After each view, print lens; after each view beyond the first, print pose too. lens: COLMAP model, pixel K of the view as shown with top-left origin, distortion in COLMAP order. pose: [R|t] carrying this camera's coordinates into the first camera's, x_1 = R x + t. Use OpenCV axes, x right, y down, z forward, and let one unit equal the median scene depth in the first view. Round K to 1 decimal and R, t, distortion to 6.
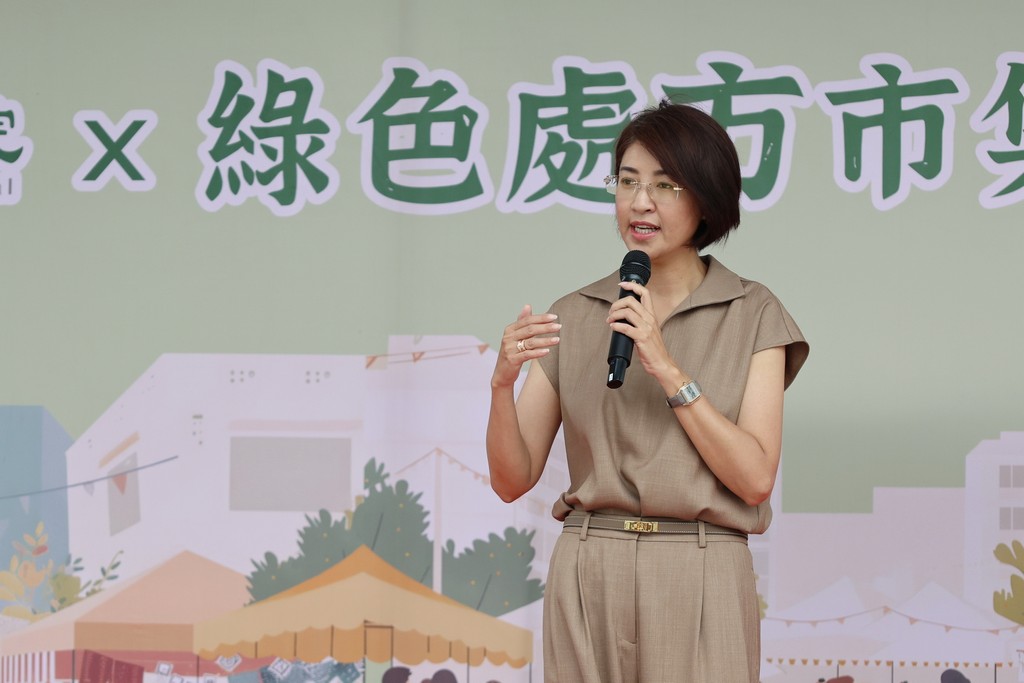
lens RADIAL K [[2683.6, 0, 510.8], [0, 2683.6, 345.0], [0, 0, 1]] dist [0.044618, 0.000000]
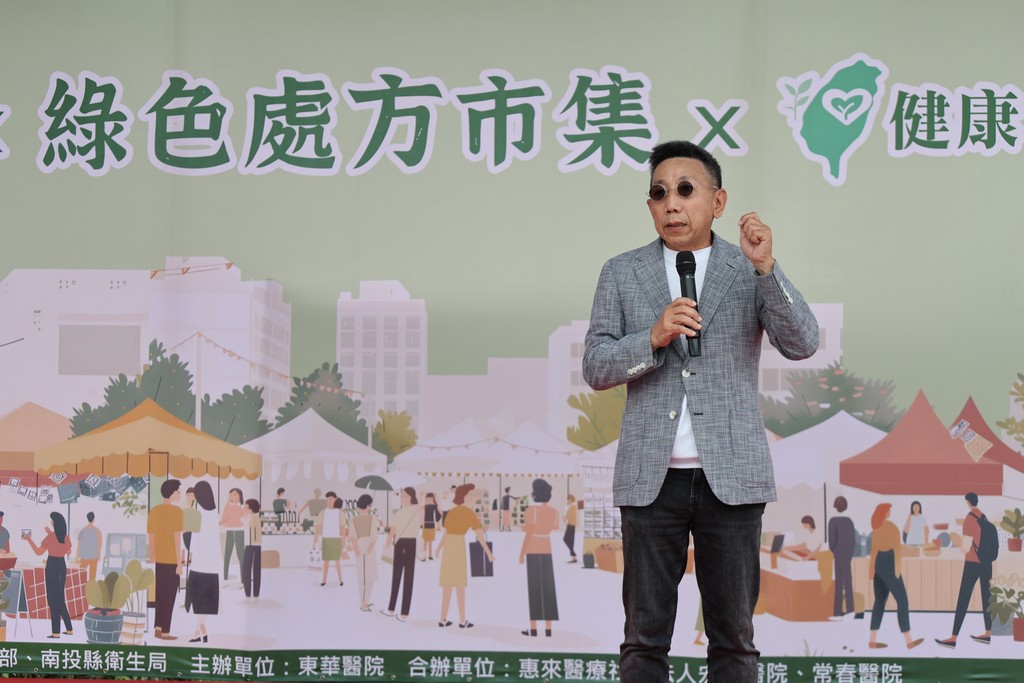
lens RADIAL K [[2588.5, 0, 513.7], [0, 2588.5, 339.0], [0, 0, 1]] dist [0.039145, 0.000000]
pose [[0.999638, 0.001735, 0.026843, 0.109021], [-0.001603, 0.999986, -0.004945, 0.048978], [-0.026851, 0.004900, 0.999627, -0.441468]]
